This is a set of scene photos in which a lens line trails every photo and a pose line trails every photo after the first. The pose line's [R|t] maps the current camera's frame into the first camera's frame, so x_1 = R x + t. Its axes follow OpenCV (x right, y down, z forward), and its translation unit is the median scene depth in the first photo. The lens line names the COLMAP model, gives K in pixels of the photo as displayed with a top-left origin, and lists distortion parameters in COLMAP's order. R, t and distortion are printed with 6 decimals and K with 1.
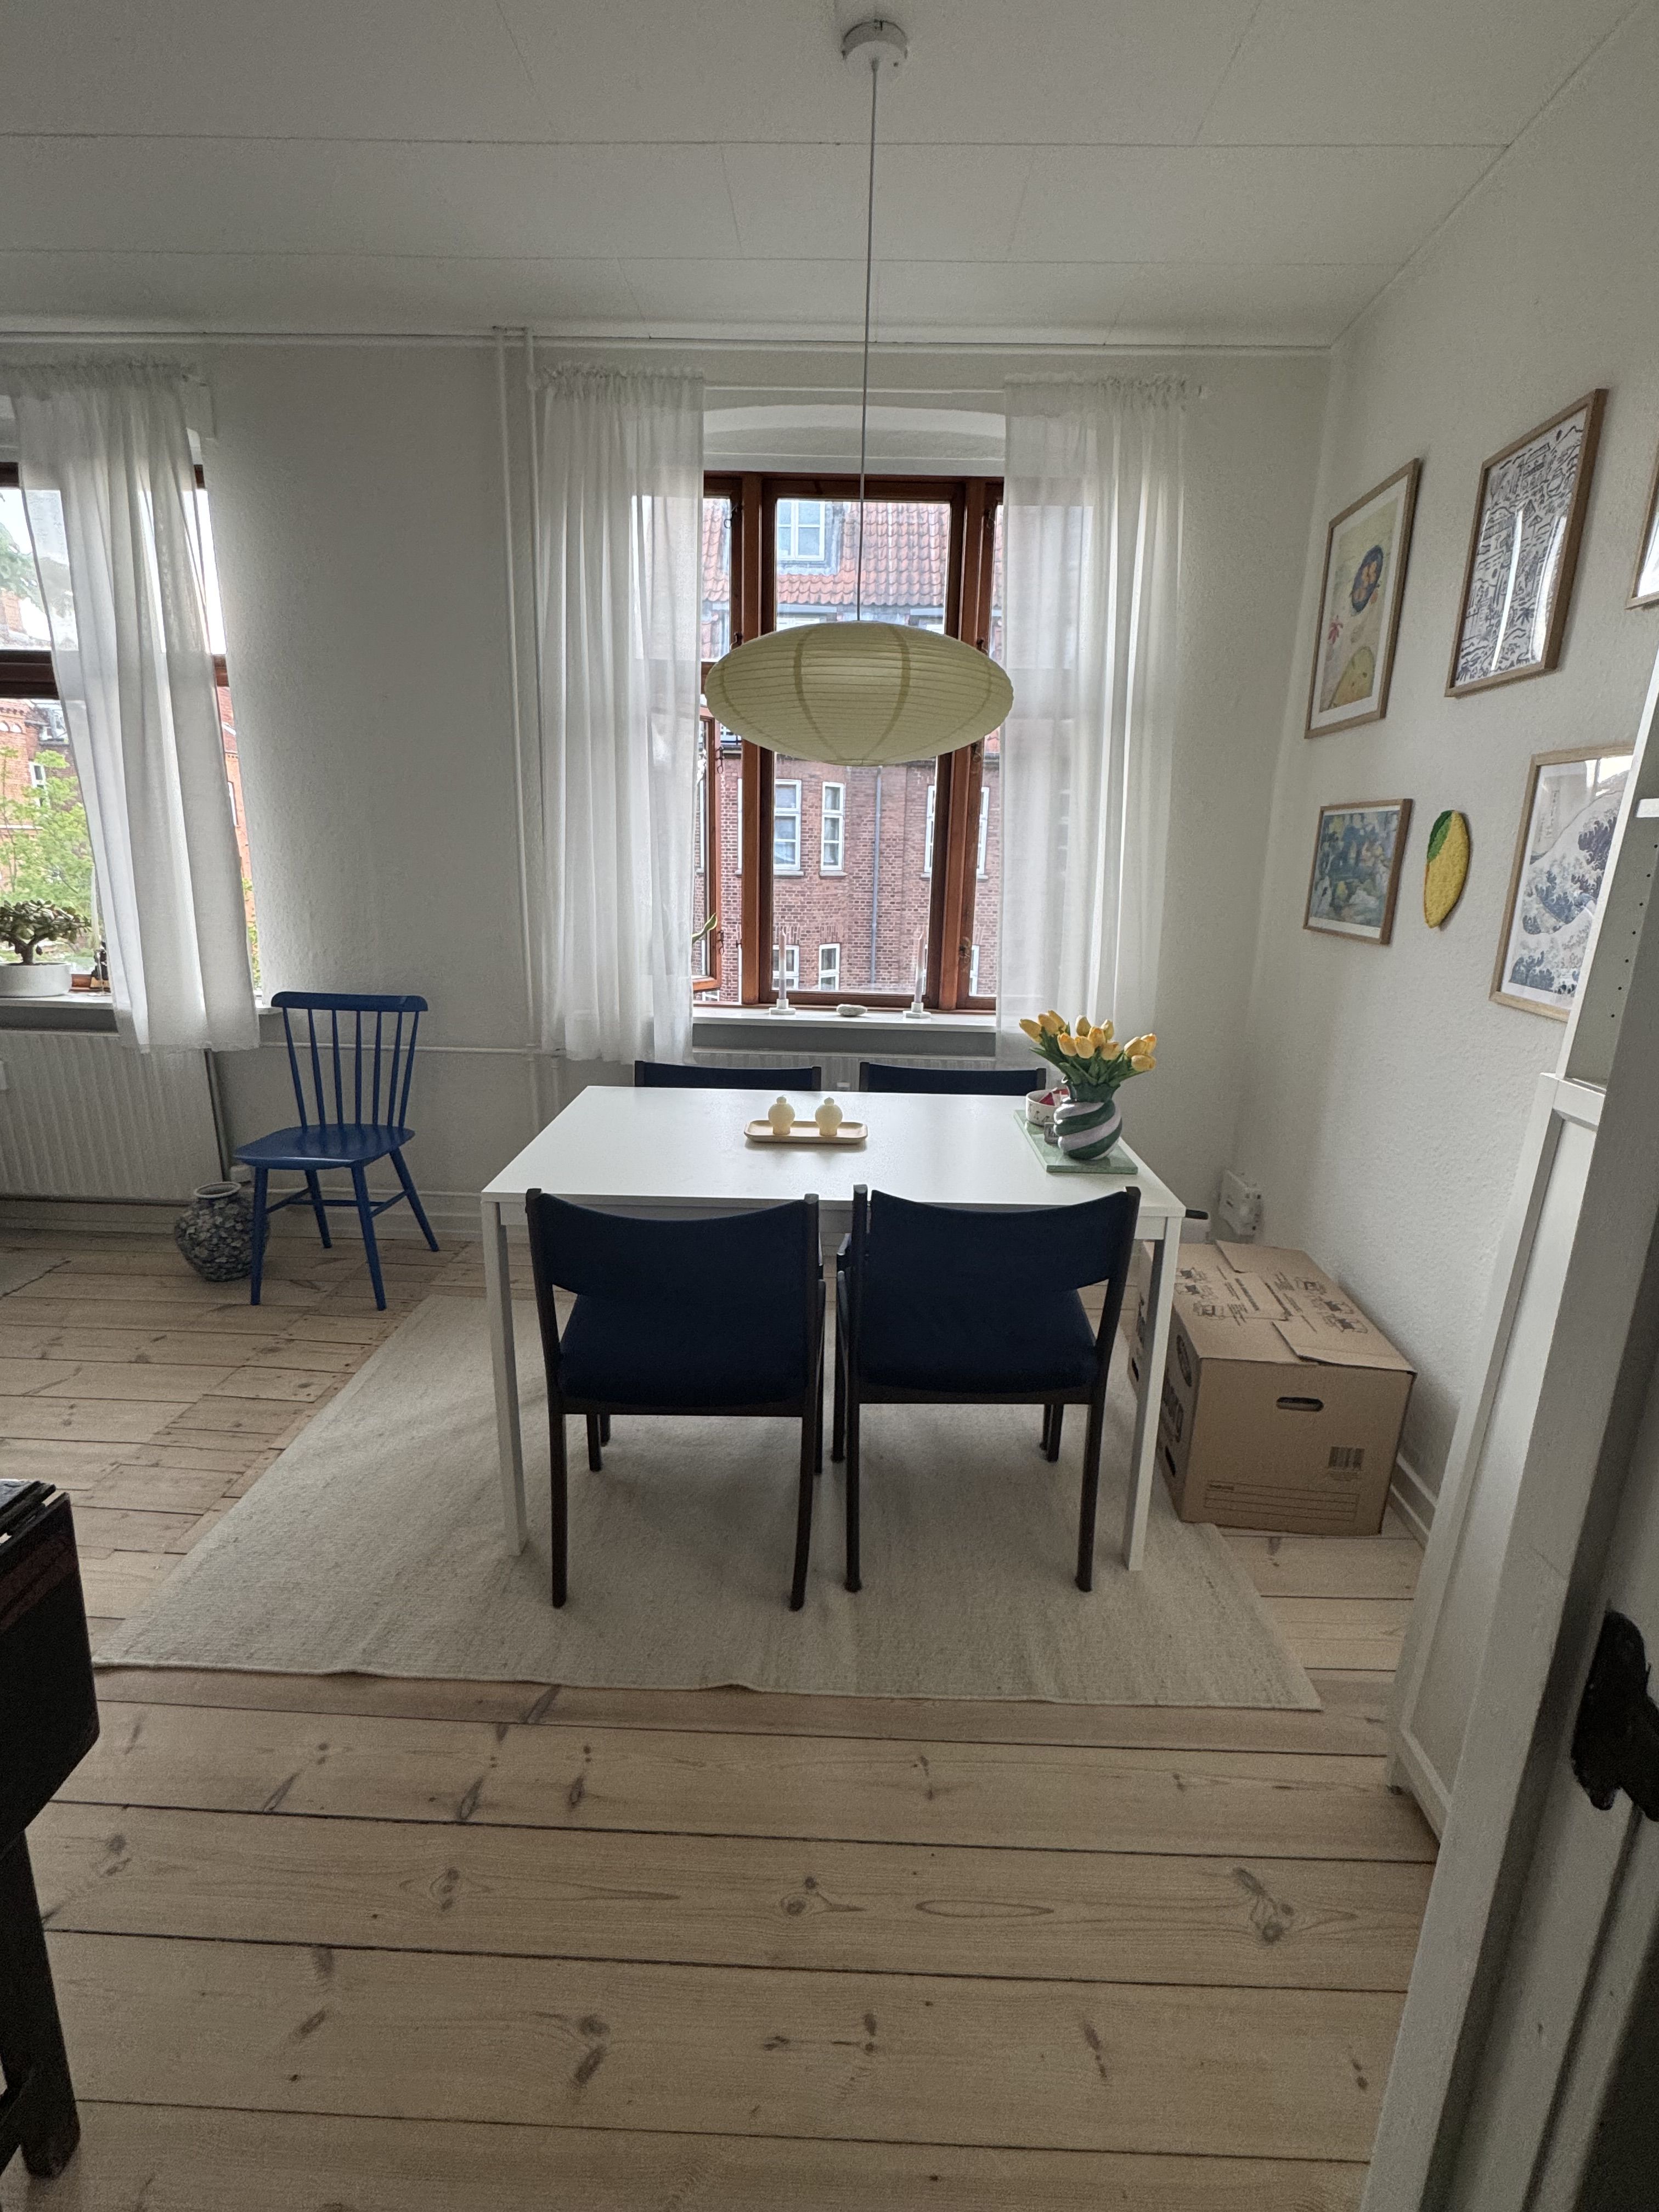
lens RADIAL K [[1004.4, 0, 829.5], [0, 1004.4, 1106.0], [0, 0, 1]] dist [-0.001577, -0.000650]
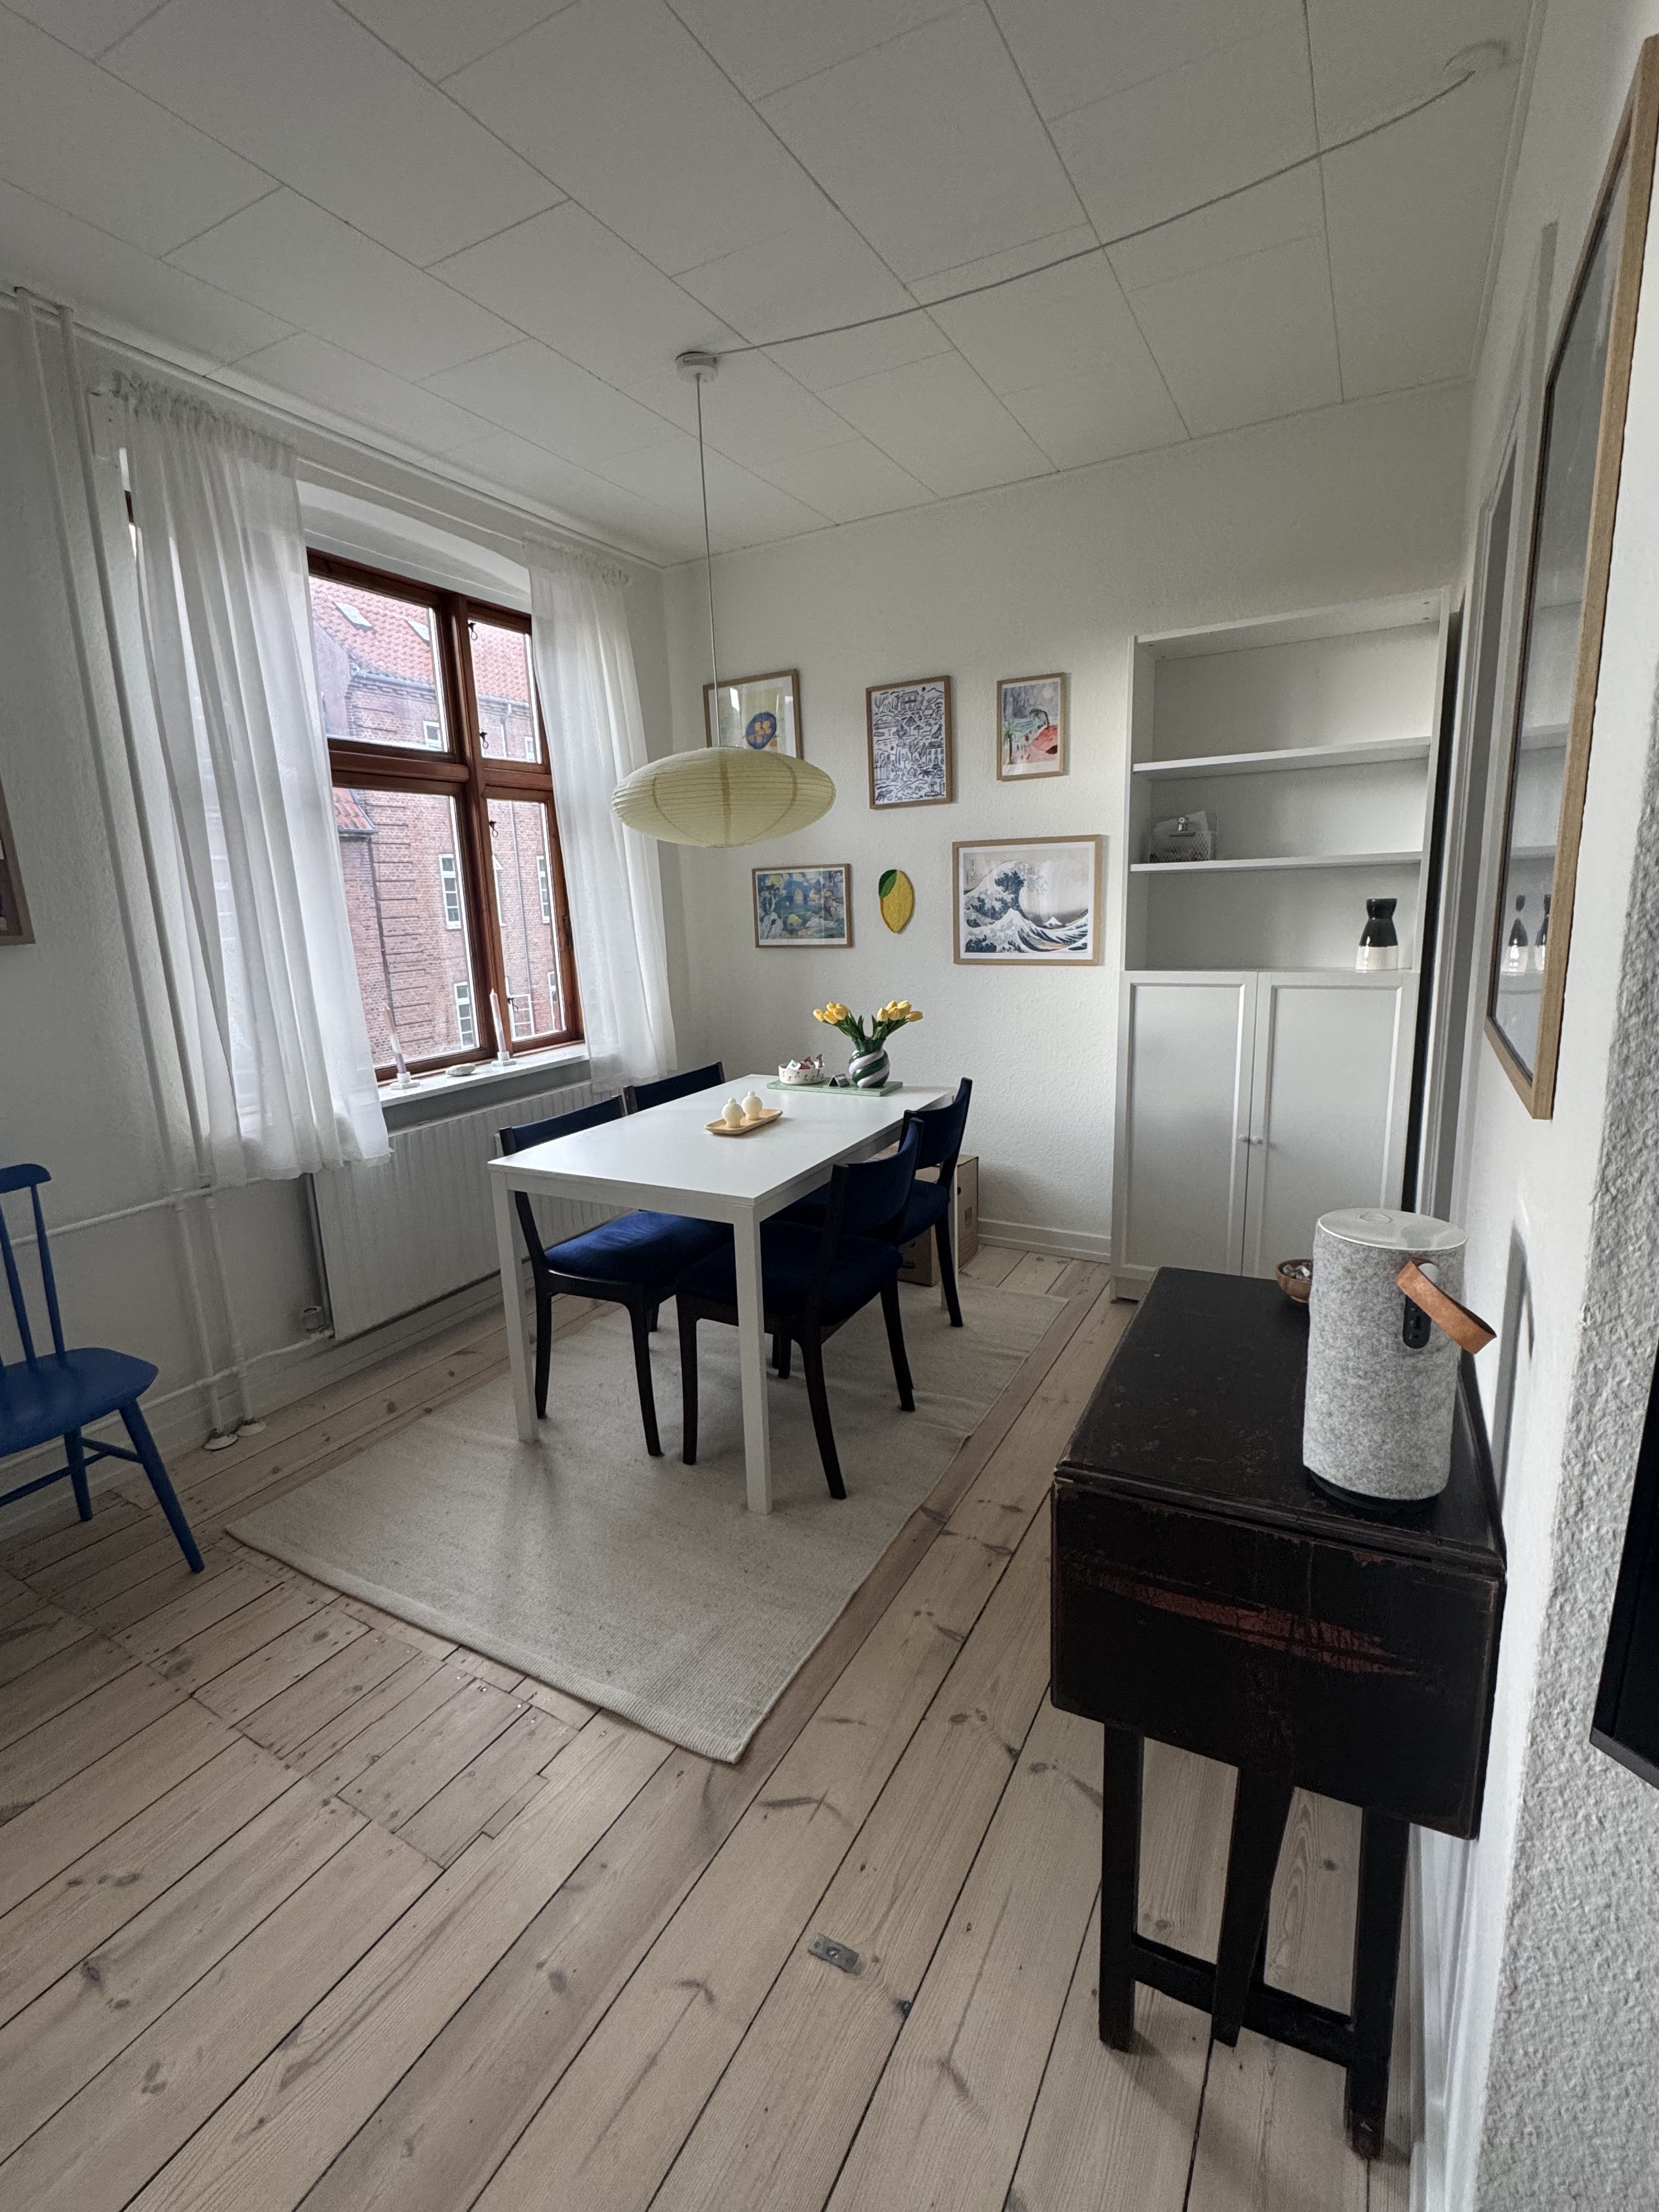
lens RADIAL K [[1004.4, 0, 829.5], [0, 1004.4, 1106.0], [0, 0, 1]] dist [-0.001577, -0.000650]
pose [[0.451339, -0.225663, 0.863348, -0.916591], [0.271644, 0.956324, 0.107956, -0.087114], [-0.850001, 0.185799, 0.492927, 0.211886]]
